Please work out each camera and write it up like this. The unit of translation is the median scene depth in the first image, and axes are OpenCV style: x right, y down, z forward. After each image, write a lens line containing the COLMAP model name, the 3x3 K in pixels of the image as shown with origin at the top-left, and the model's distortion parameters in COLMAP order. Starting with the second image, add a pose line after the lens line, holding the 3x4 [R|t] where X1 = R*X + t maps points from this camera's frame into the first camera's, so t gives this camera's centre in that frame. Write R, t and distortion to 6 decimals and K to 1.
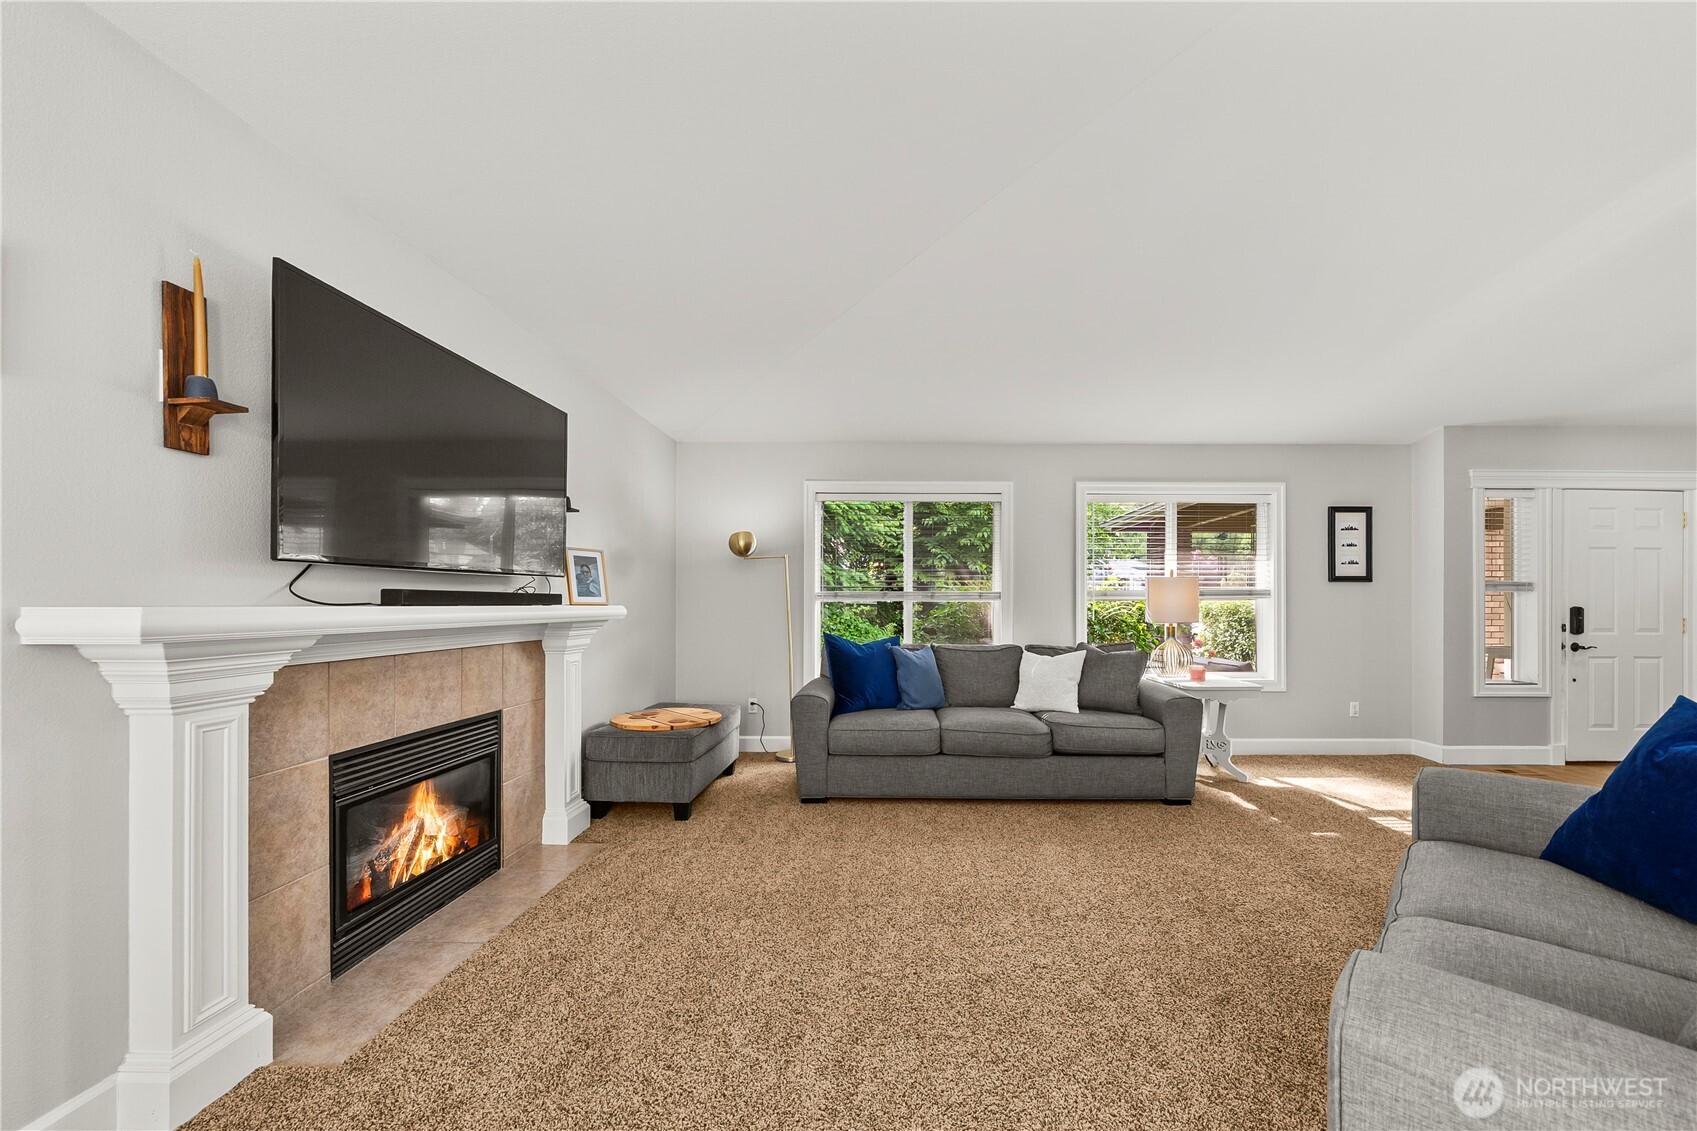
lens RADIAL K [[603.9, 0, 886.9], [0, 603.9, 606.6], [0, 0, 1]] dist [-0.000621, -0.000099]
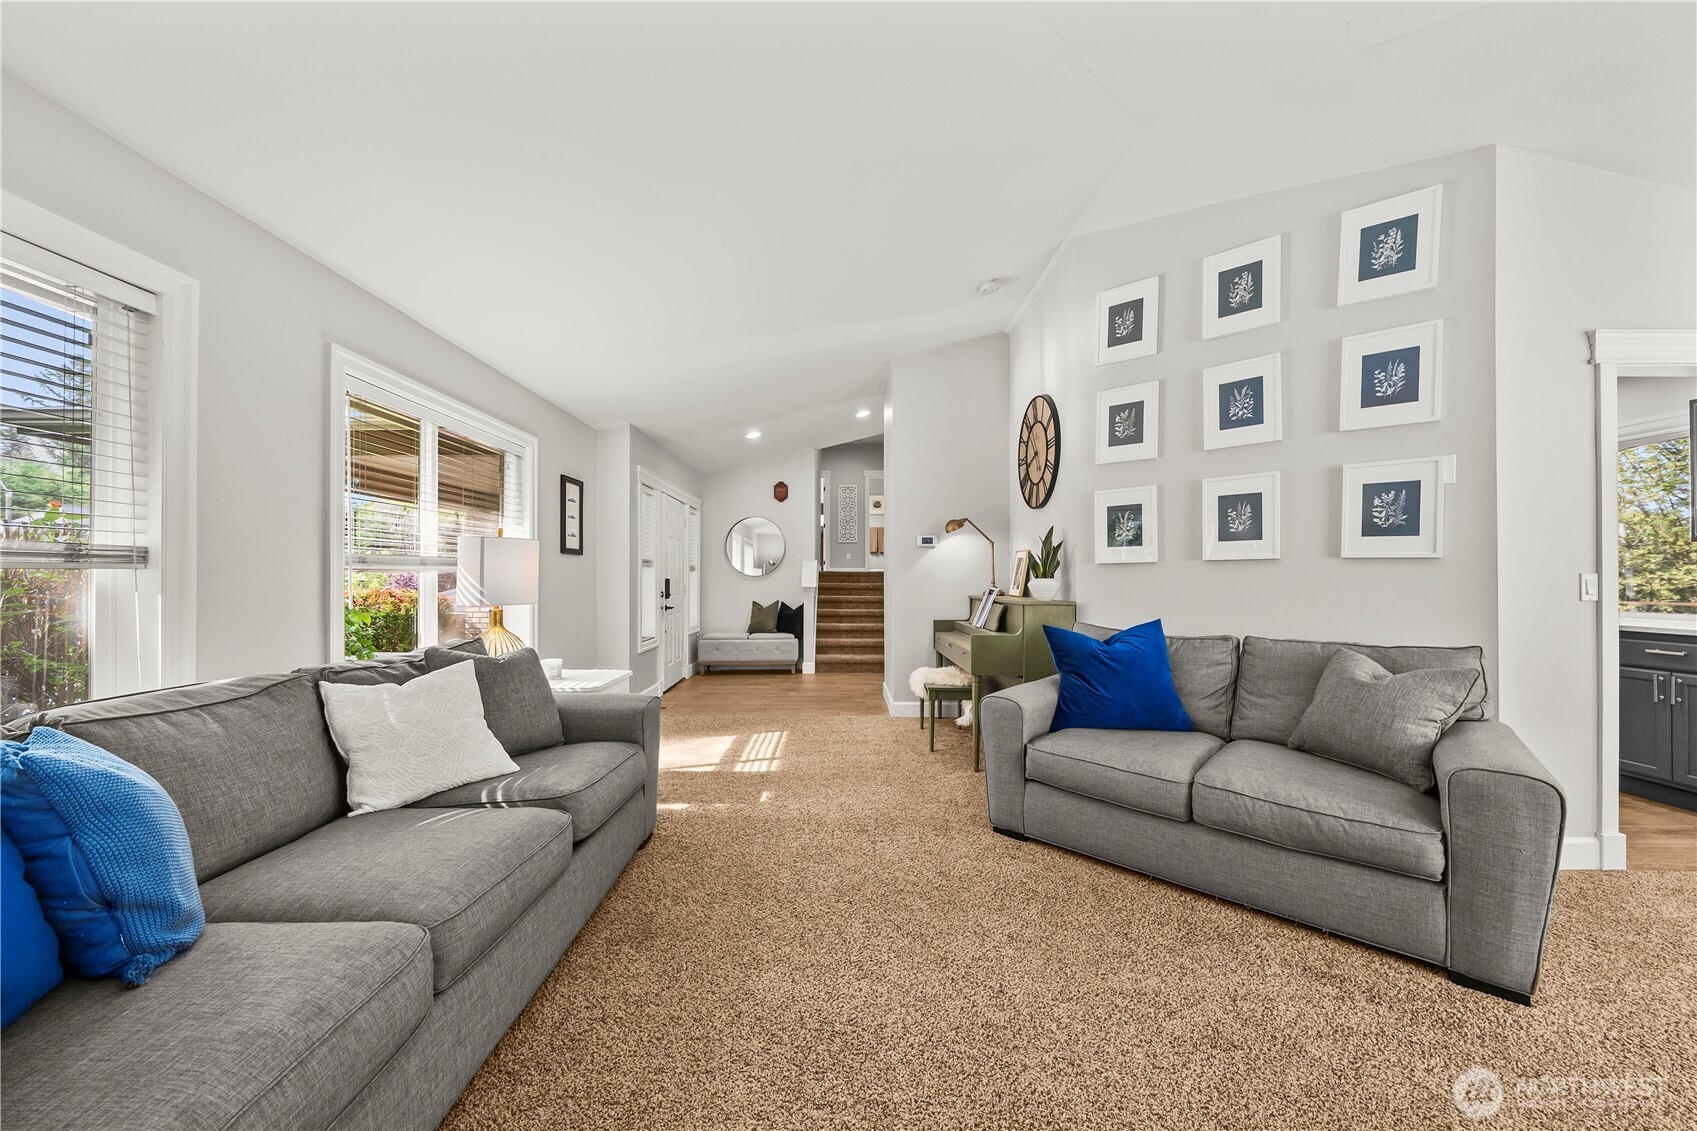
lens RADIAL K [[584.7, 0, 845.2], [0, 584.7, 575.6], [0, 0, 1]] dist [-0.002513, -0.000261]
pose [[-0.006142, 0.000100, 0.999981, -0.190909], [0.002479, 0.999997, -0.000085, -0.005208], [-0.999978, 0.002478, -0.006142, 0.563181]]
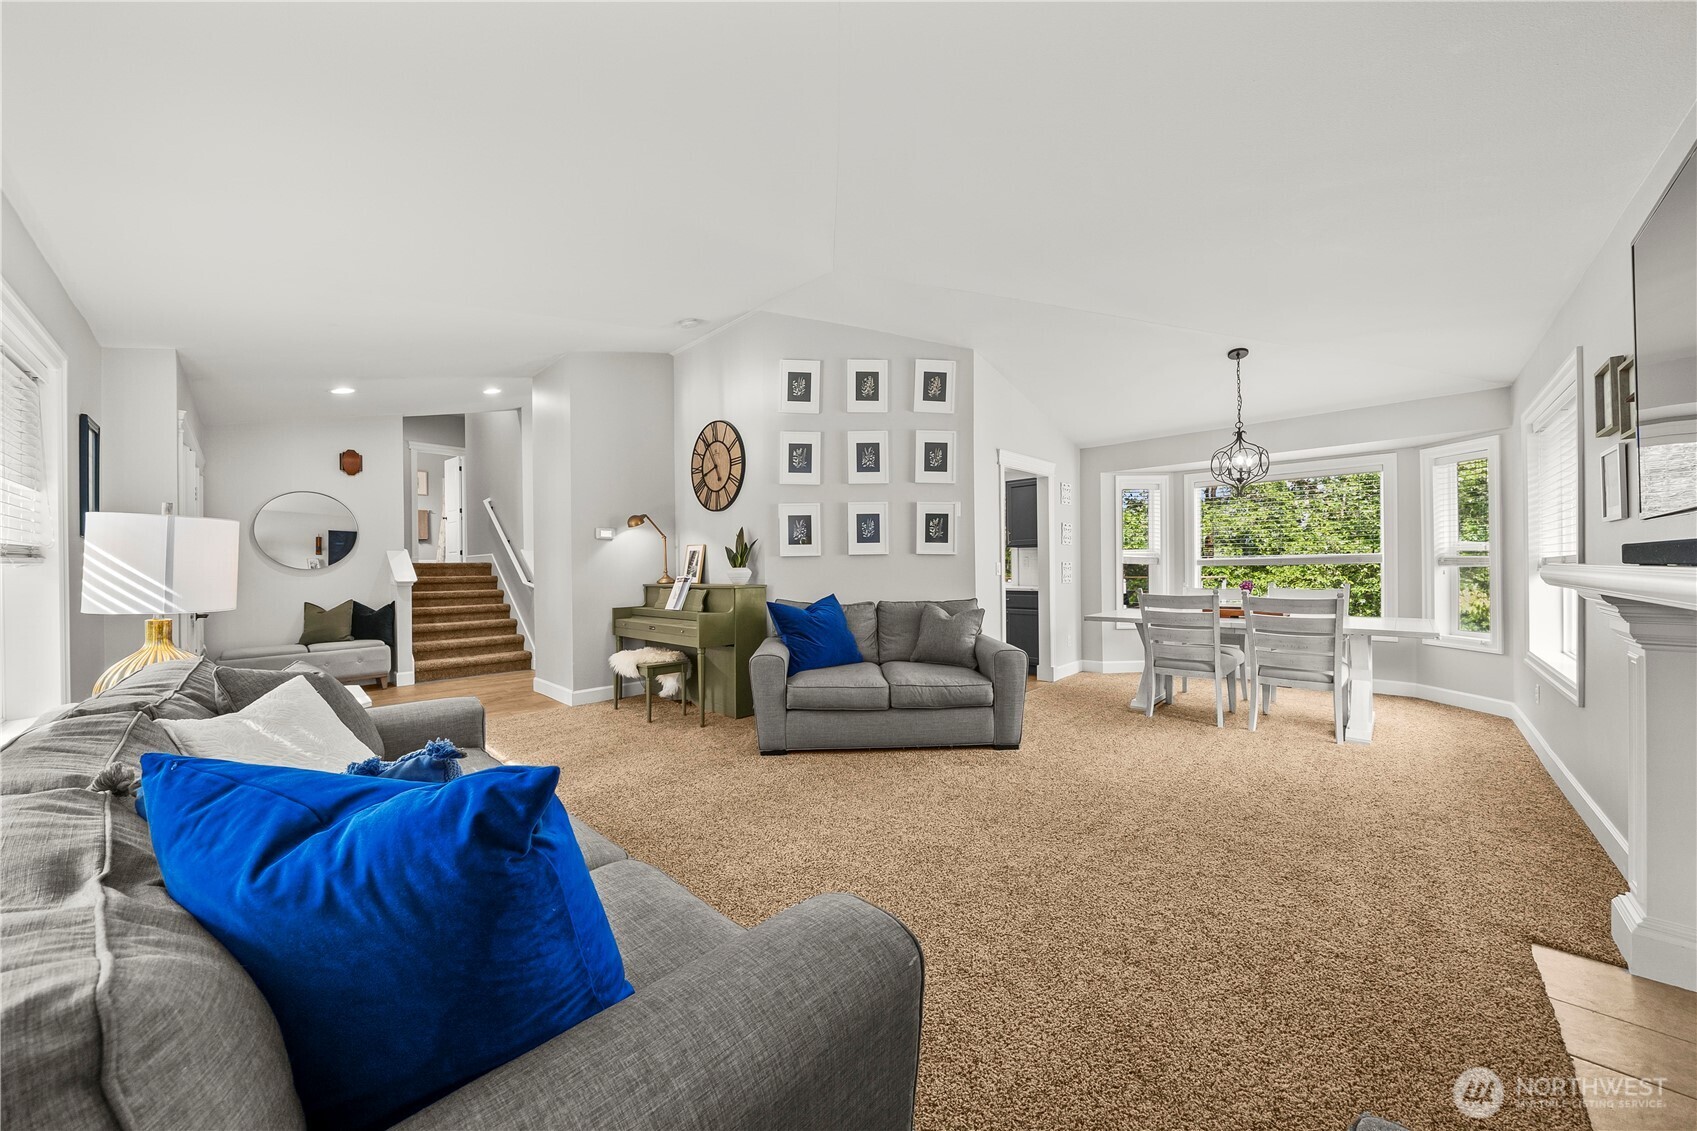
lens RADIAL K [[576.2, 0, 843.6], [0, 576.2, 566.2], [0, 0, 1]] dist [-0.000179, -0.000056]
pose [[-0.719400, 0.003240, 0.694589, -0.225565], [0.009513, 0.999941, 0.005188, -0.006862], [-0.694531, 0.010340, -0.719389, 0.880831]]
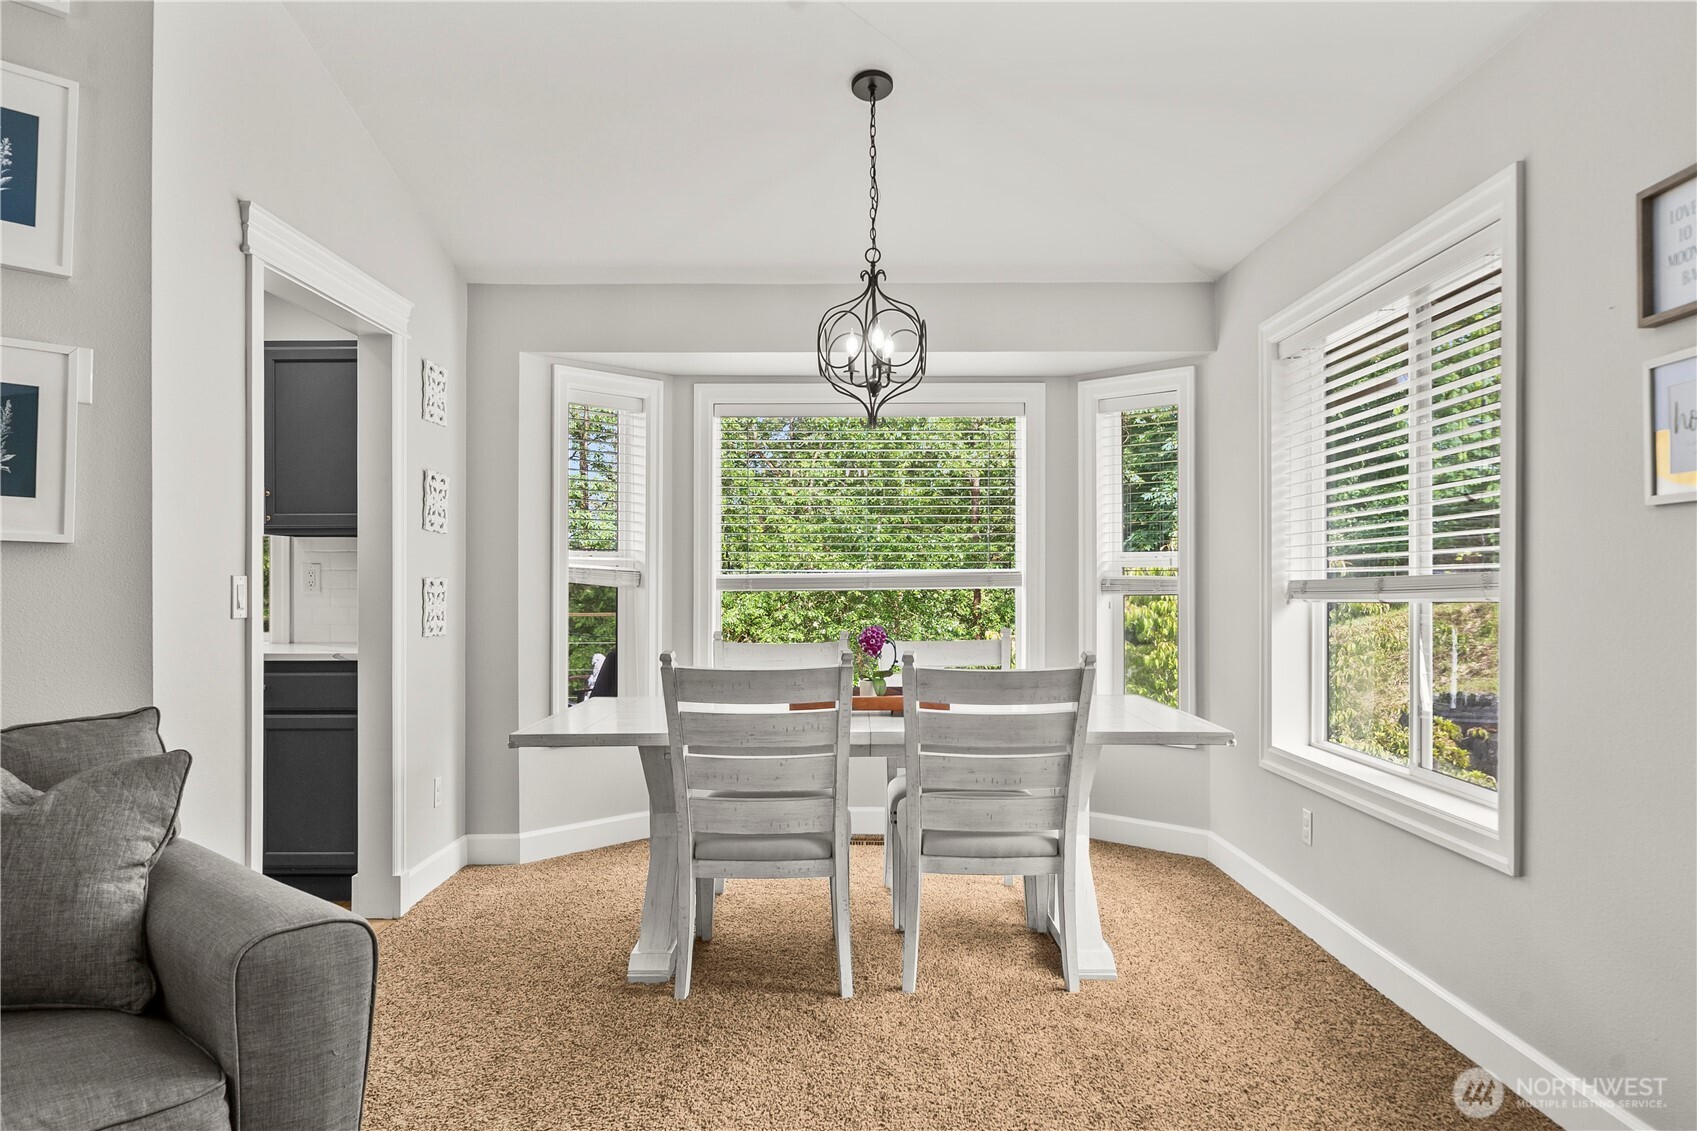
lens RADIAL K [[1156.5, 0, 842.9], [0, 1156.5, 576.1], [0, 0, 1]] dist [0.002811, 0.001916]
pose [[-0.999979, -0.002678, 0.005842, -0.030811], [-0.002707, 0.999984, -0.004928, -0.003279], [-0.005829, -0.004943, -0.999971, 0.558543]]
